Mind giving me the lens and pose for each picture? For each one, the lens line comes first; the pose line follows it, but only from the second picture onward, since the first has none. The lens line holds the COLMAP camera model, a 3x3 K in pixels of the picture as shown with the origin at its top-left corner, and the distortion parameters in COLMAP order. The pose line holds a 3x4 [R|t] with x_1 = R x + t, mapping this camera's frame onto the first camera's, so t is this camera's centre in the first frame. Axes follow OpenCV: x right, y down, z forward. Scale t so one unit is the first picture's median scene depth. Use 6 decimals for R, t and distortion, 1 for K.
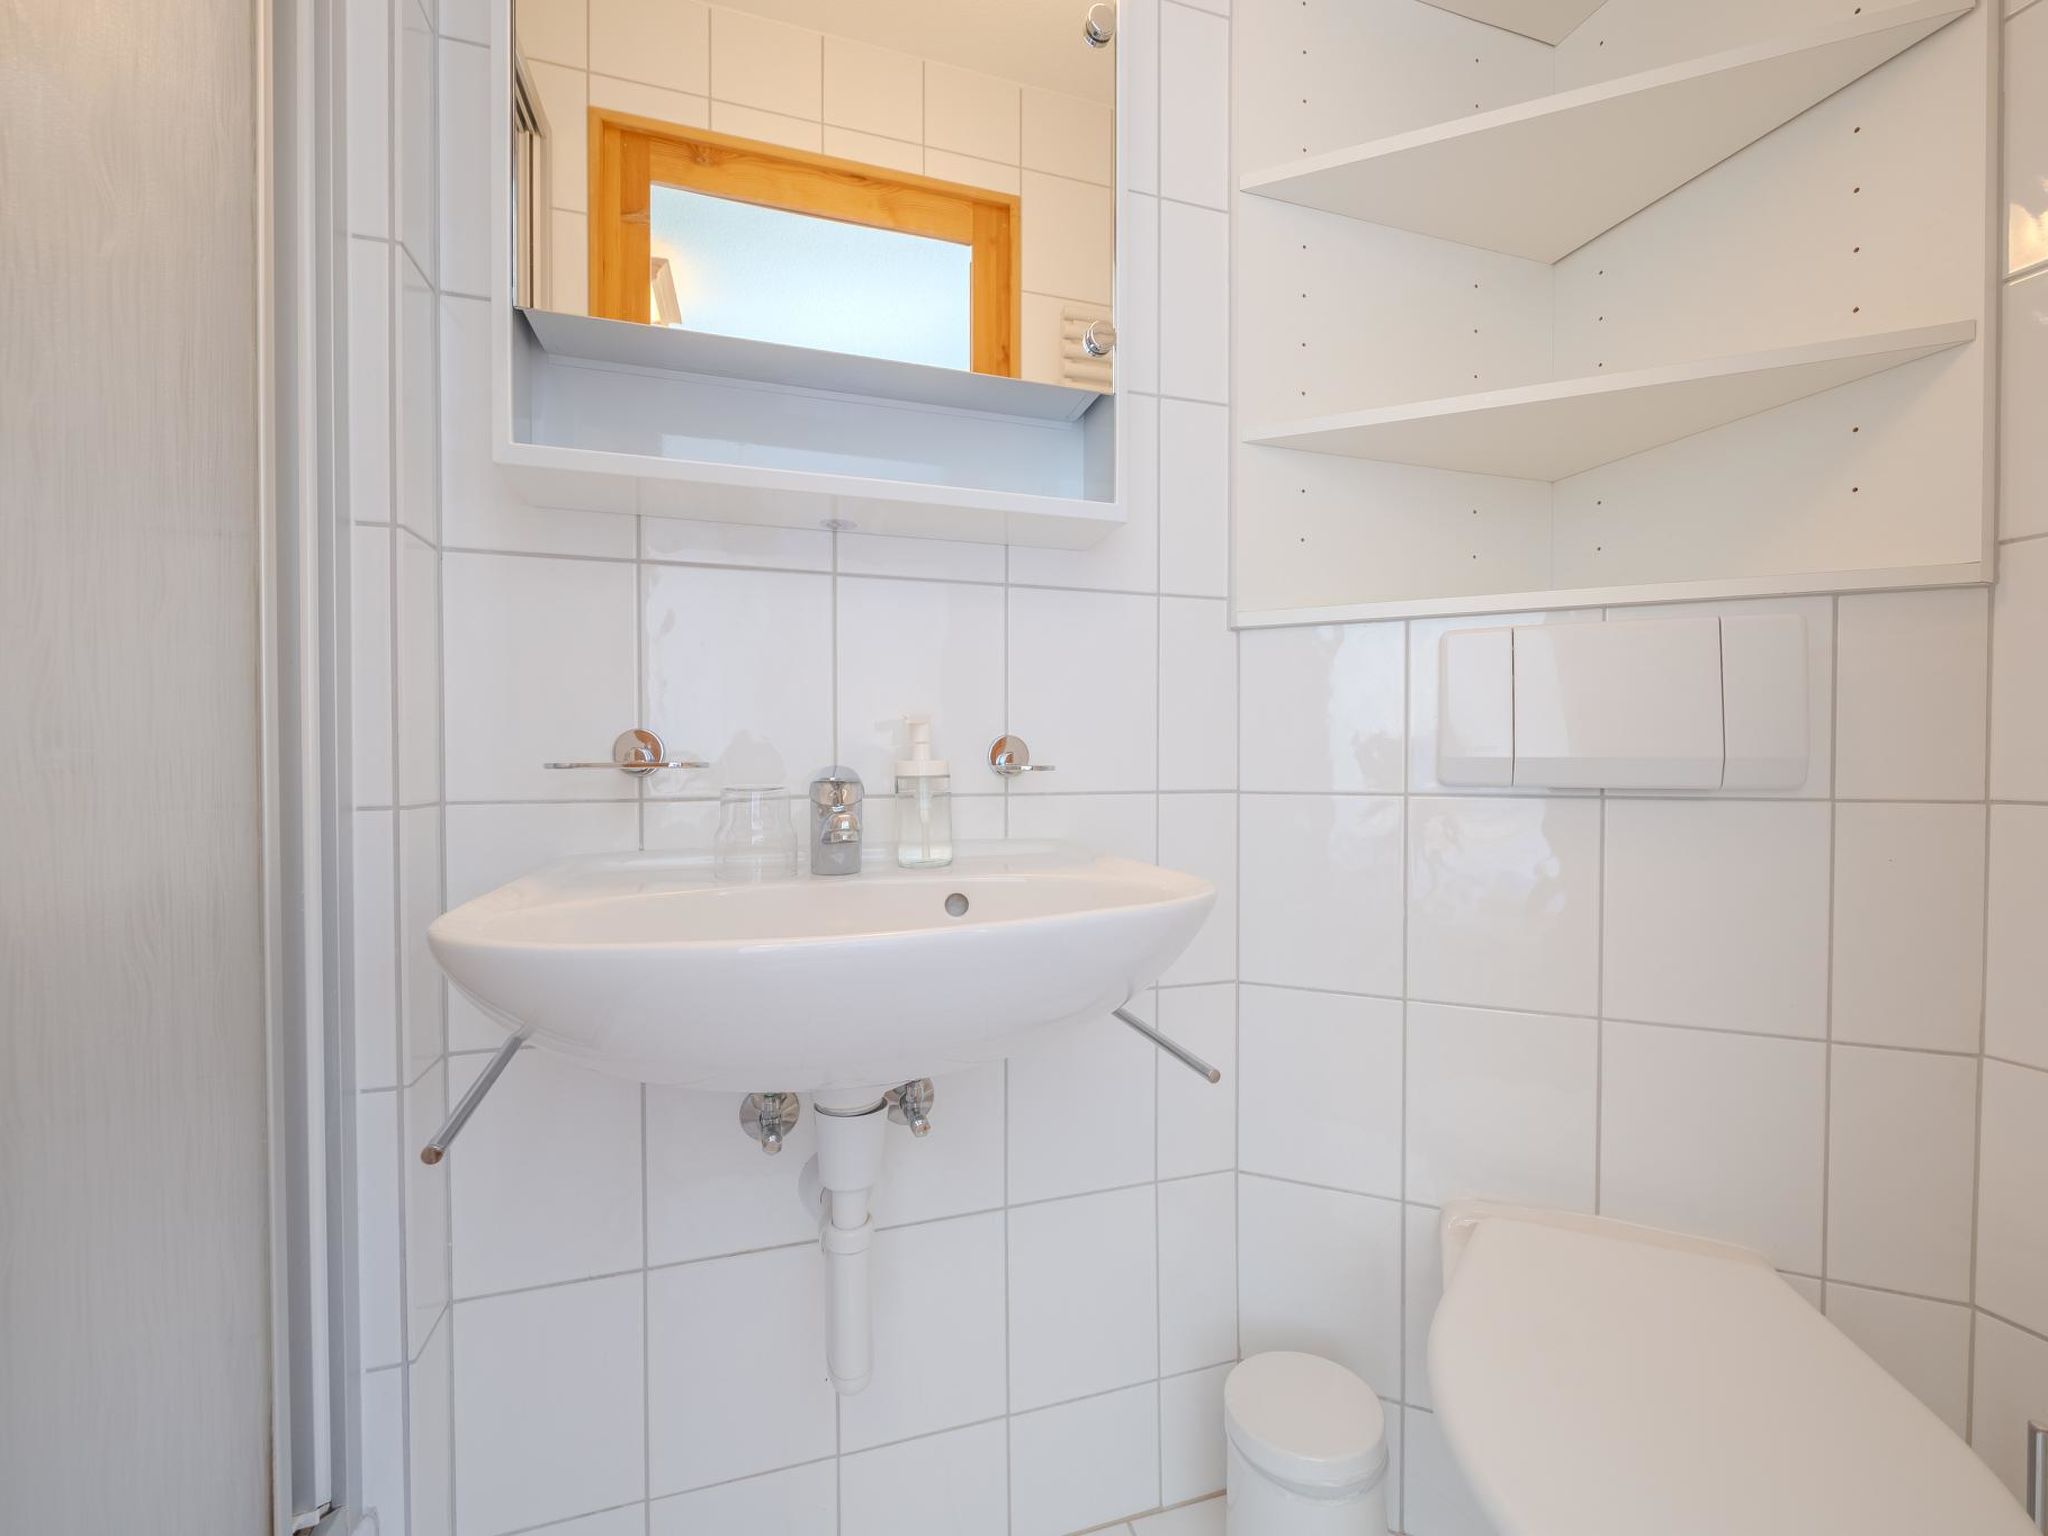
lens RADIAL K [[836.0, 0, 1024.0], [0, 836.0, 768.0], [0, 0, 1]] dist [-0.000748, -0.000164]
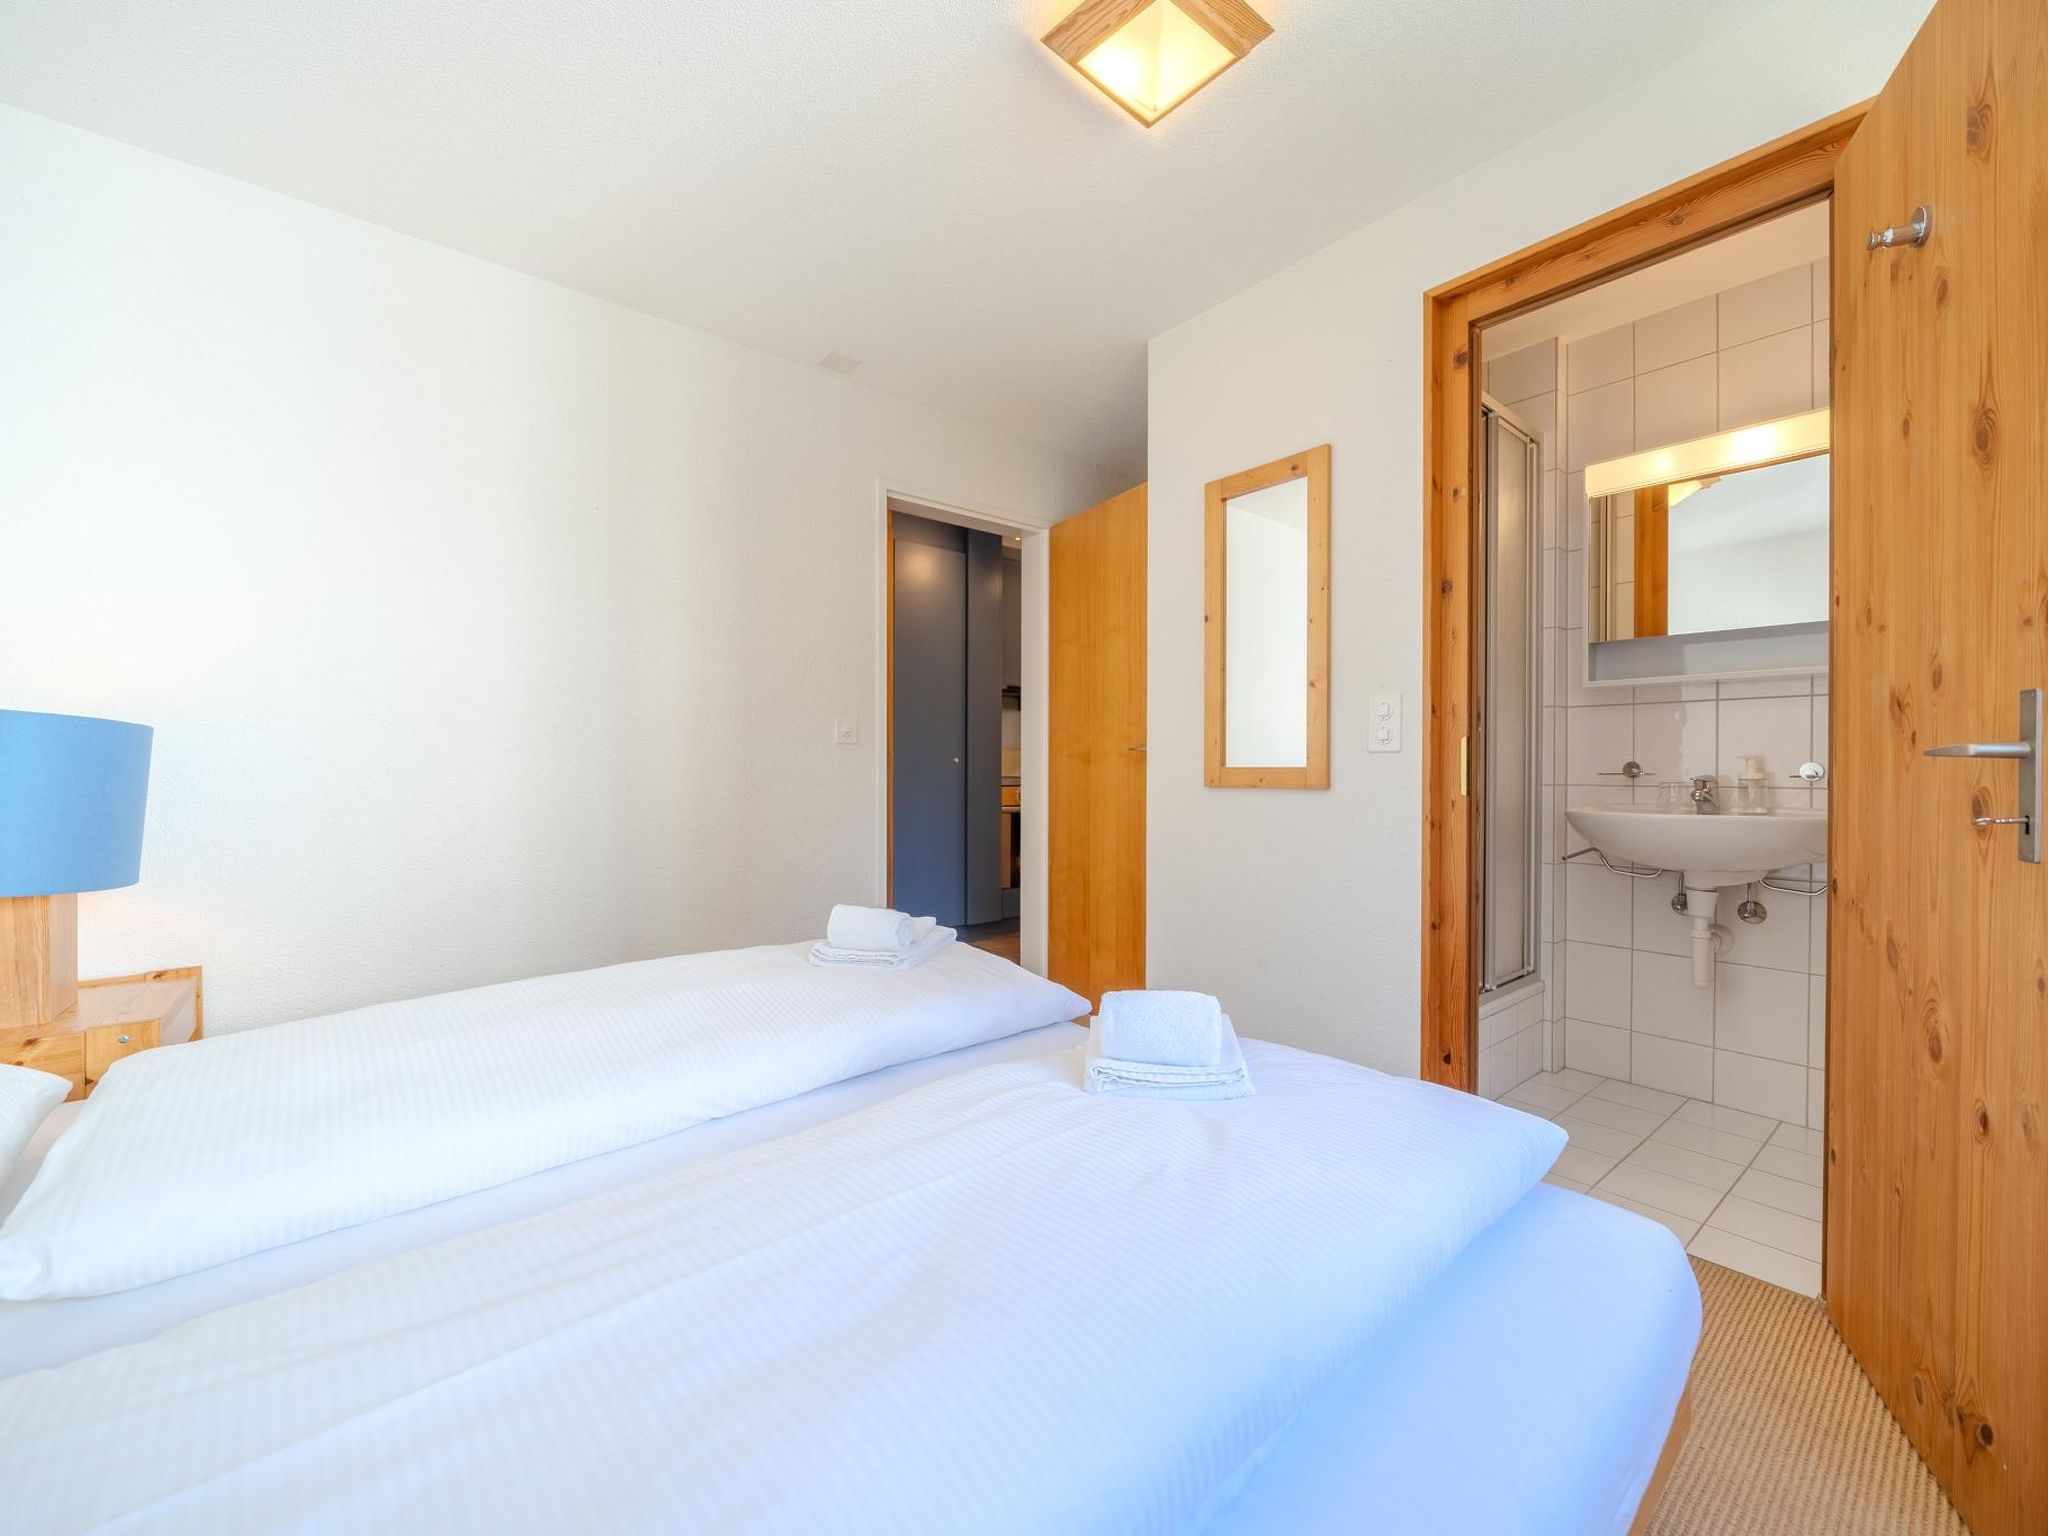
lens RADIAL K [[852.0, 0, 1029.6], [0, 852.0, 779.2], [0, 0, 1]] dist [-0.001791, -0.000160]
pose [[0.400646, 0.012957, -0.916141, 1.179249], [-0.012323, 0.999886, 0.008753, 0.010431], [0.916150, 0.007783, 0.400760, -1.759252]]
